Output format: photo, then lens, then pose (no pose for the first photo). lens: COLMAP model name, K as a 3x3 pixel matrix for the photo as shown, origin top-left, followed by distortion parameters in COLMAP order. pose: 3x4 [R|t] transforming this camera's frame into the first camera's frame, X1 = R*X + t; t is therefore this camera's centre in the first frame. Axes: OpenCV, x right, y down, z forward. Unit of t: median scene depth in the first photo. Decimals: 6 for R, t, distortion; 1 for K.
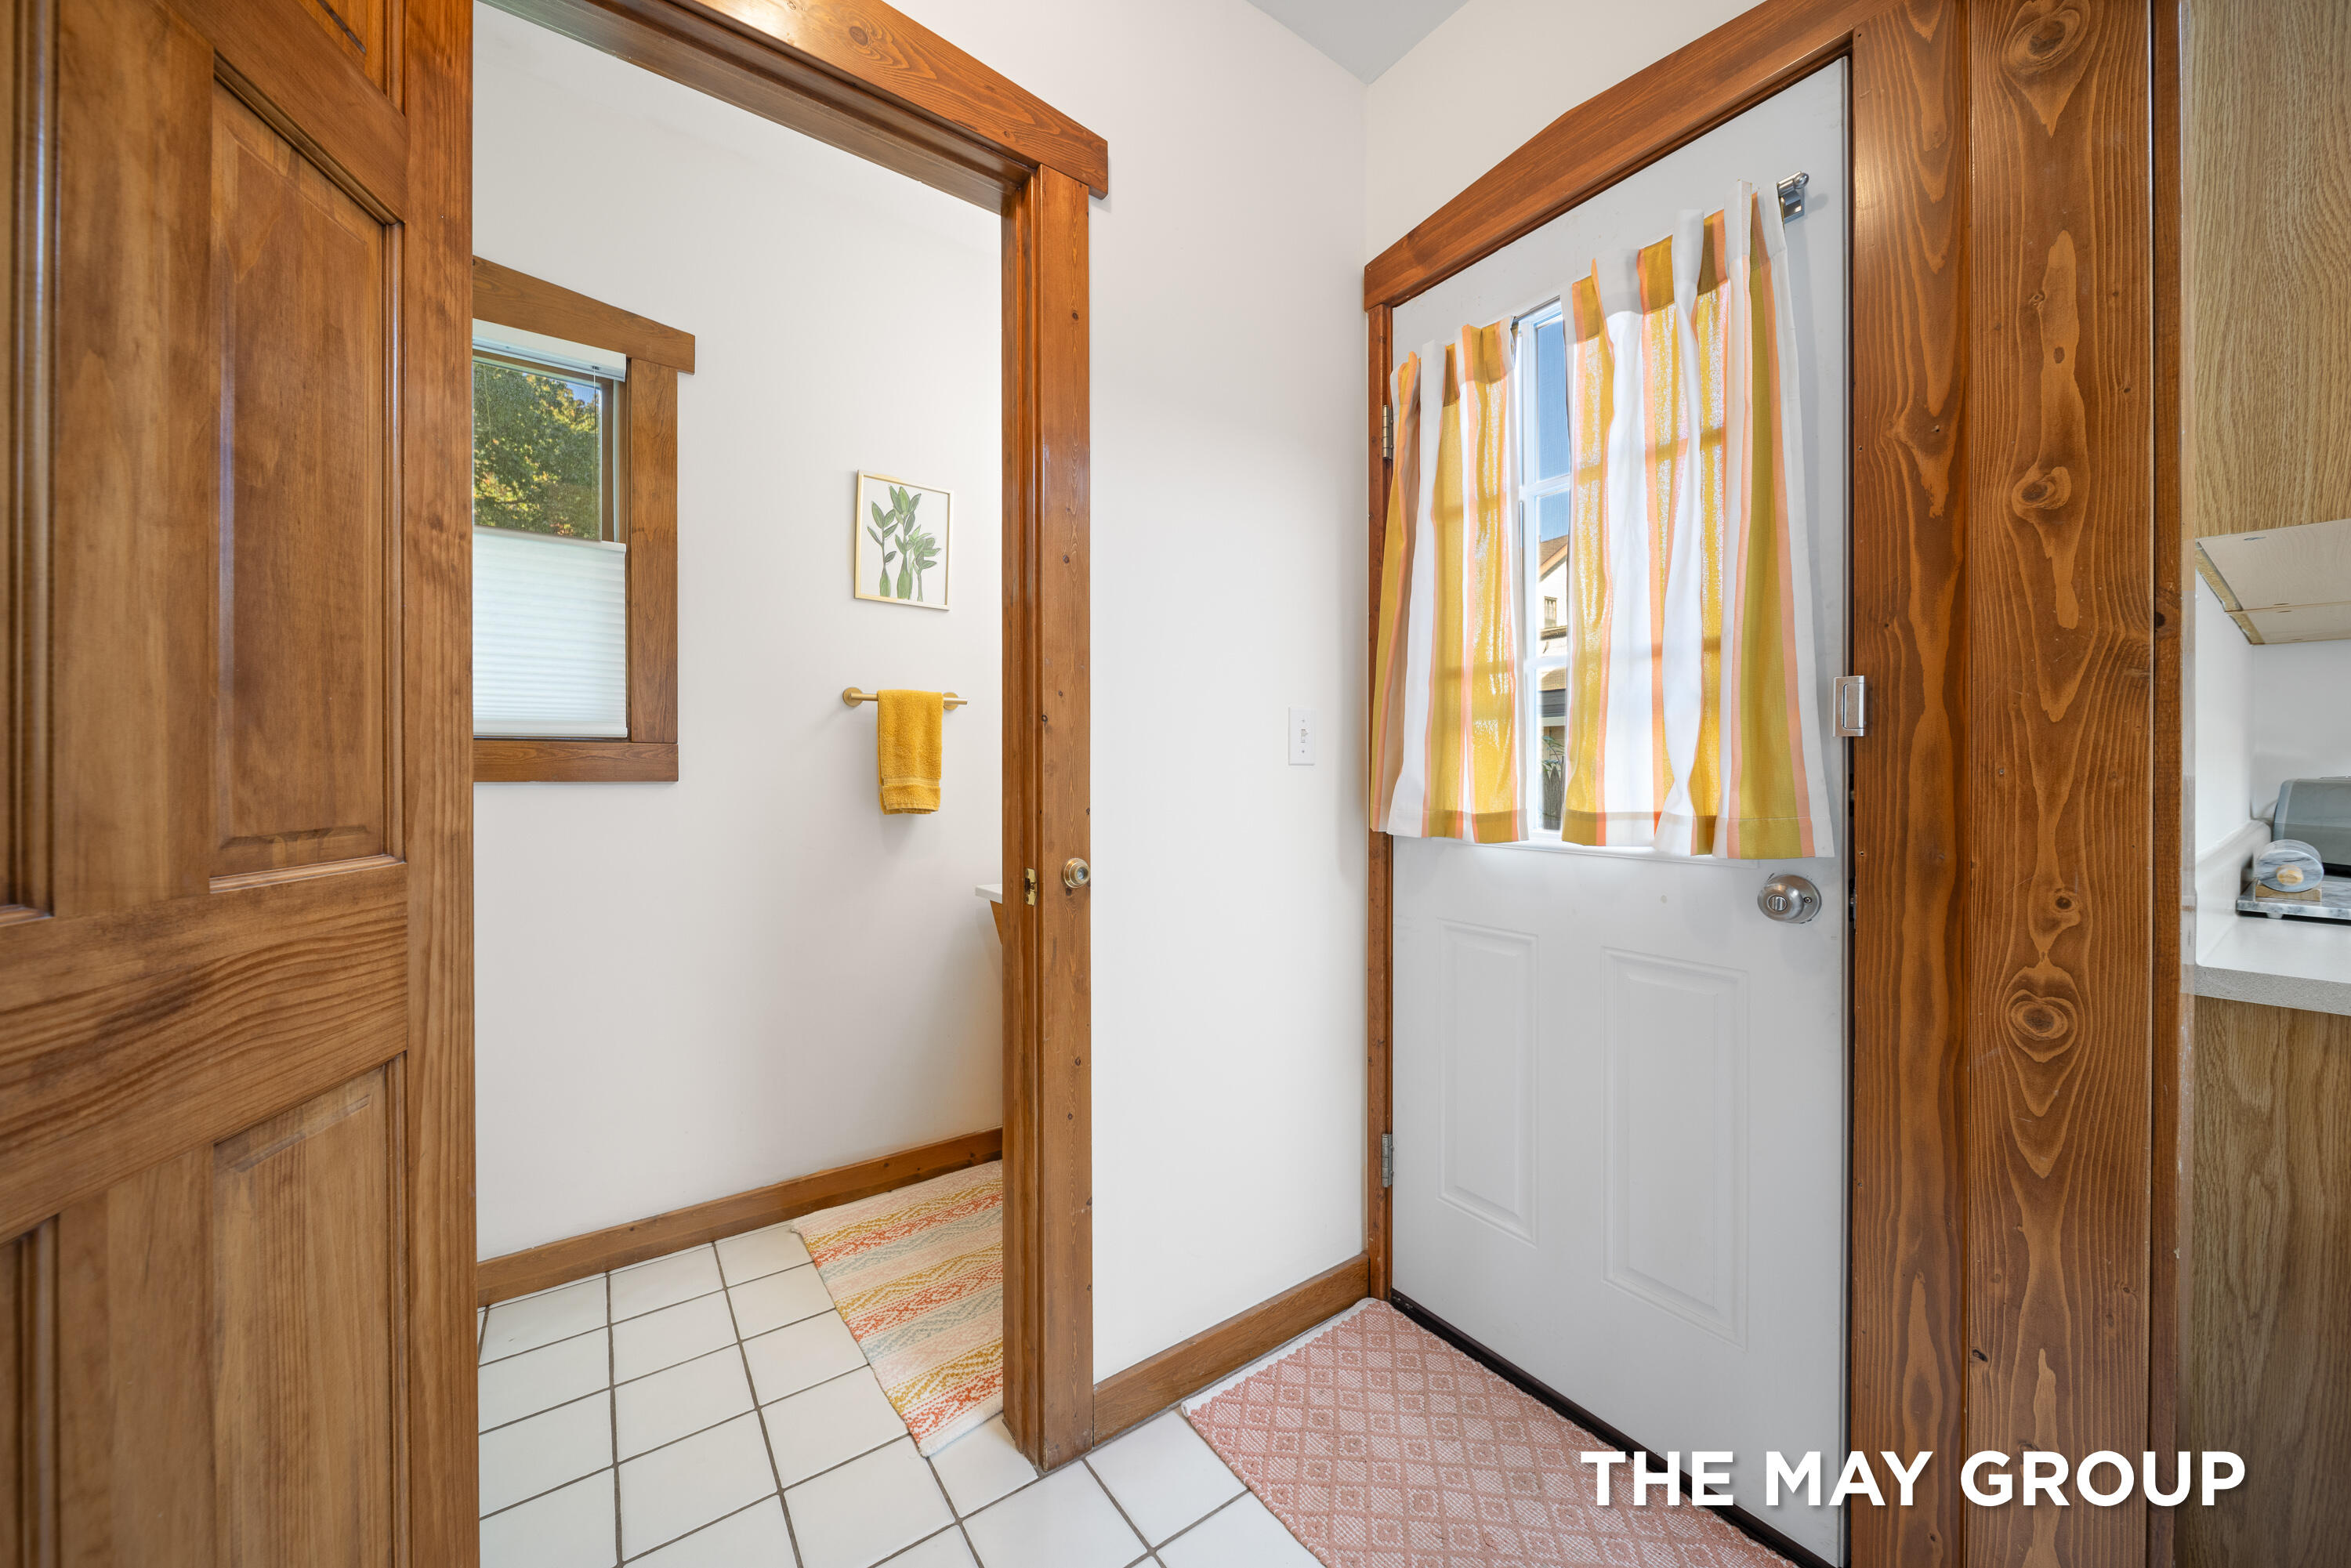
lens RADIAL K [[832.8, 0, 1179.6], [0, 832.8, 778.7], [0, 0, 1]] dist [0.000249, -0.000249]
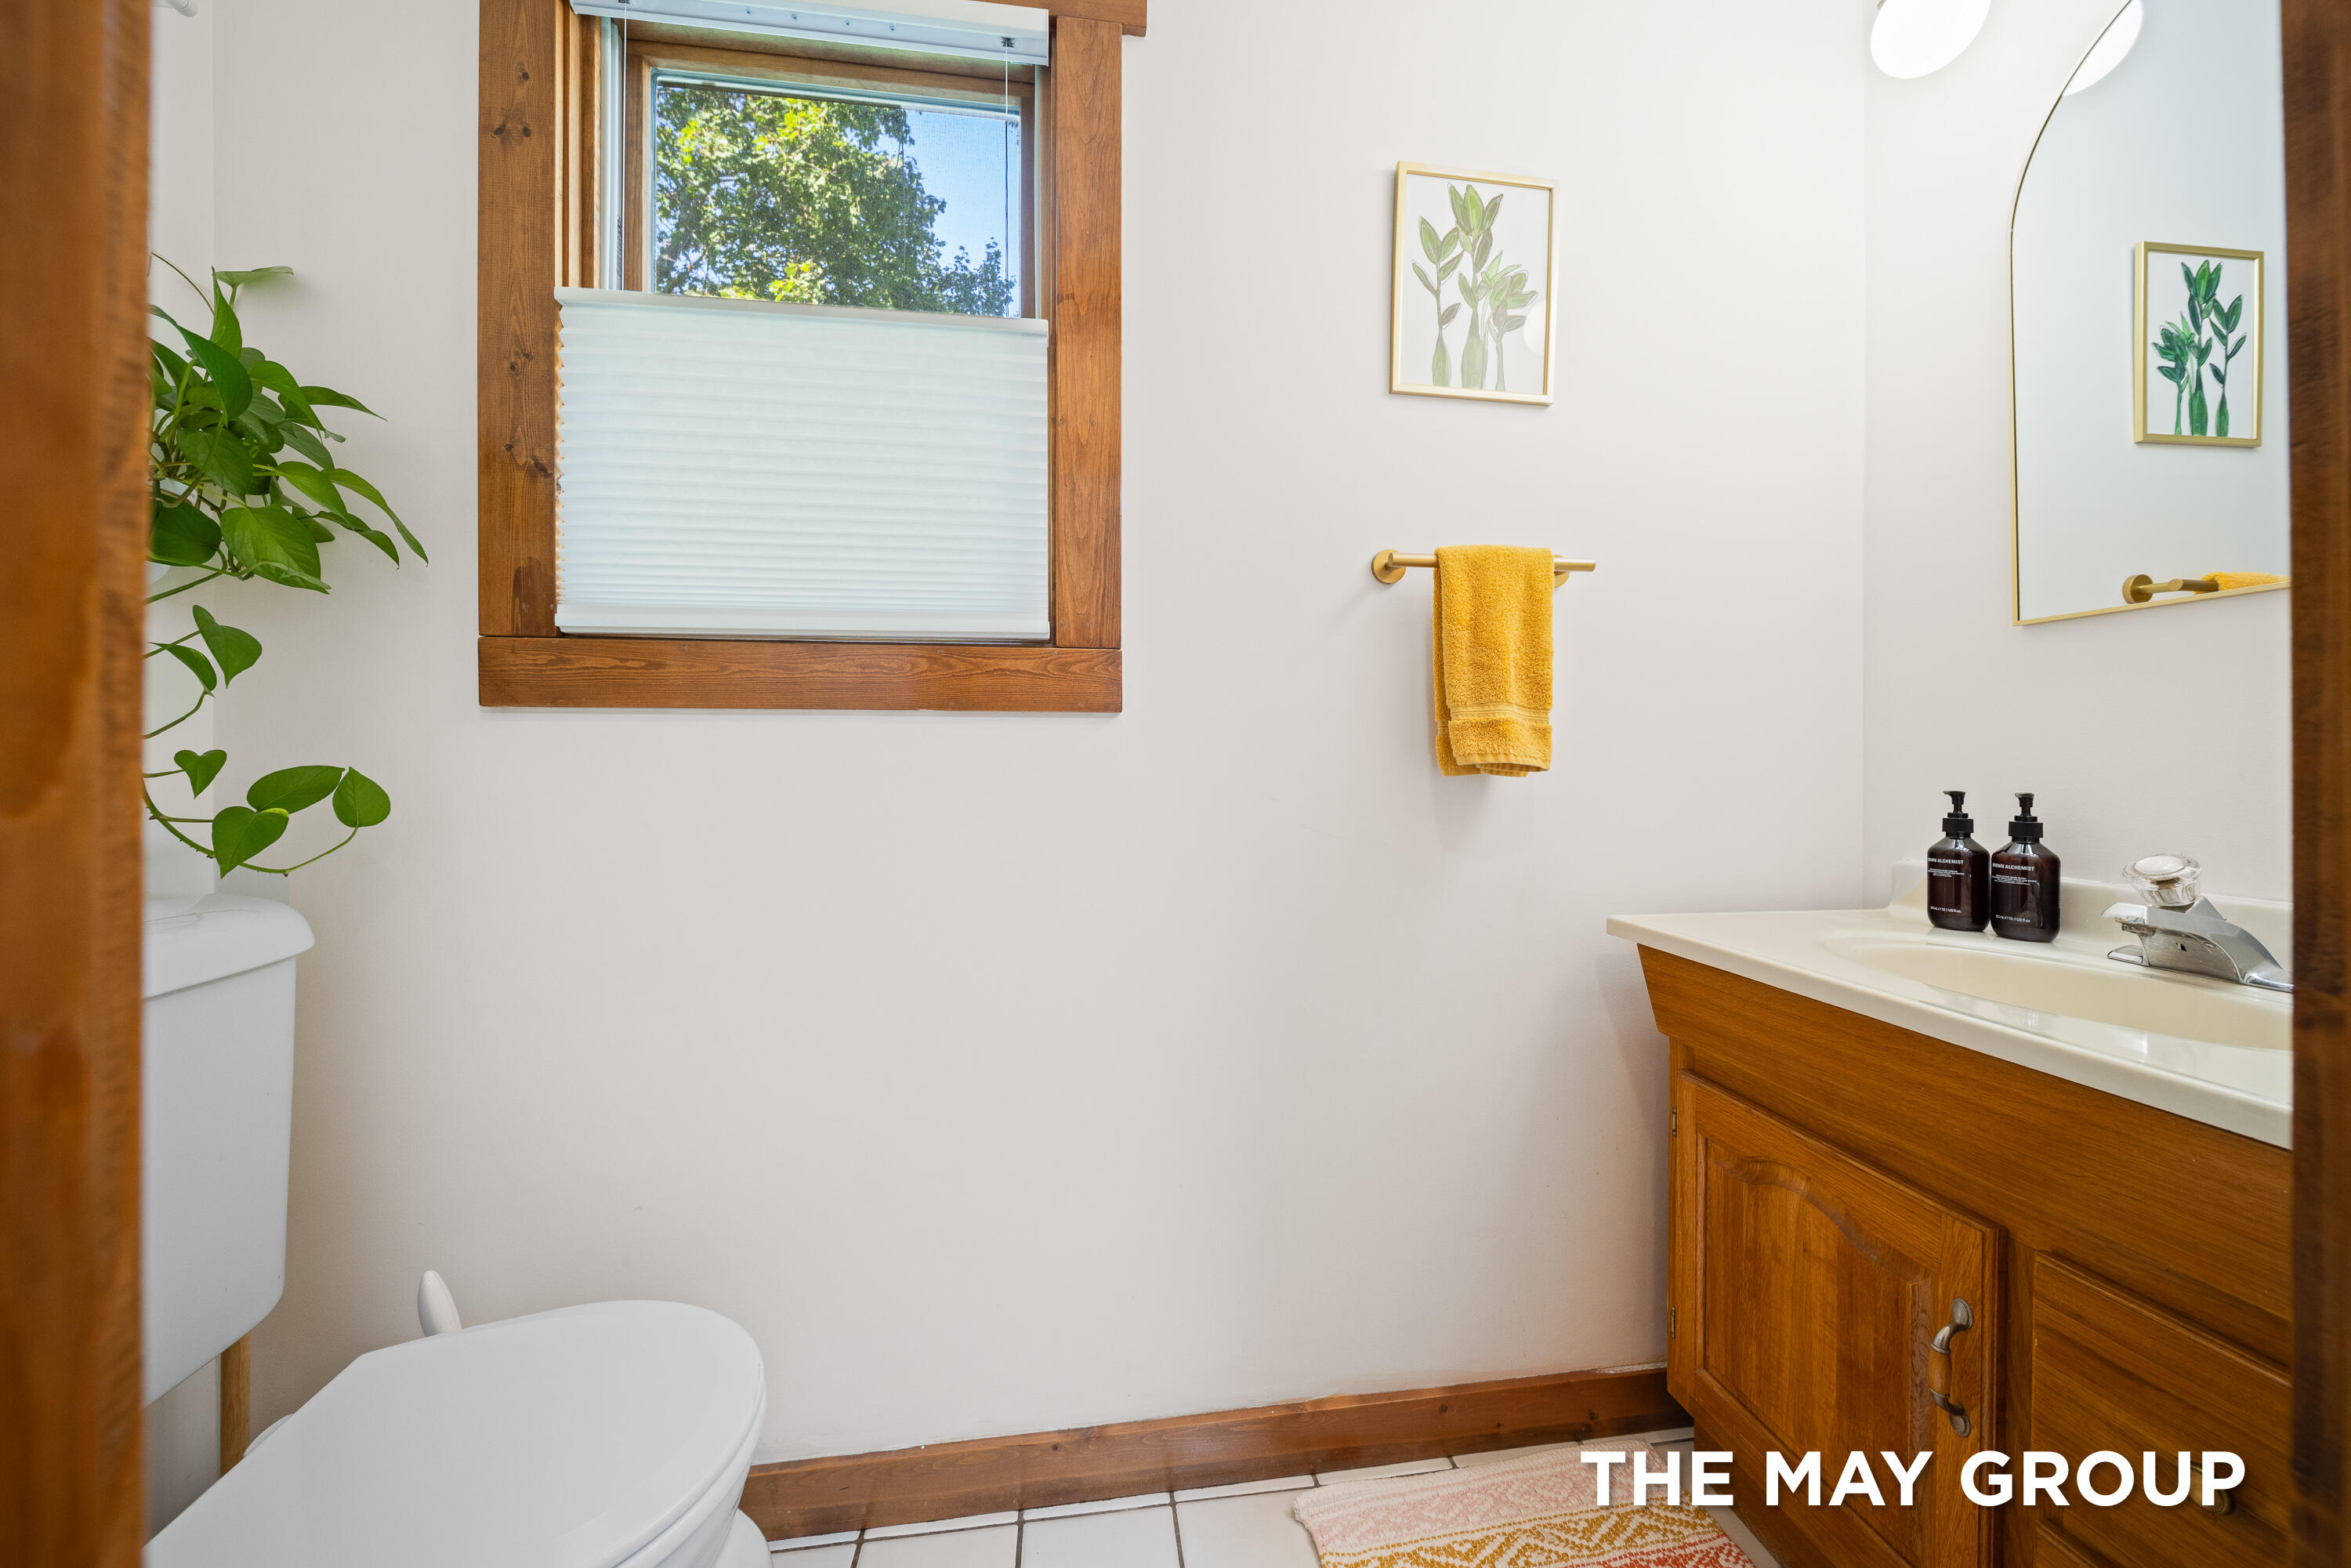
lens RADIAL K [[832.8, 0, 1179.6], [0, 832.8, 778.7], [0, 0, 1]] dist [0.000249, -0.000249]
pose [[0.889909, 0.010804, -0.456010, -0.261857], [-0.002248, 0.999811, 0.019300, 0.034839], [0.456132, -0.016150, 0.889765, 0.435537]]
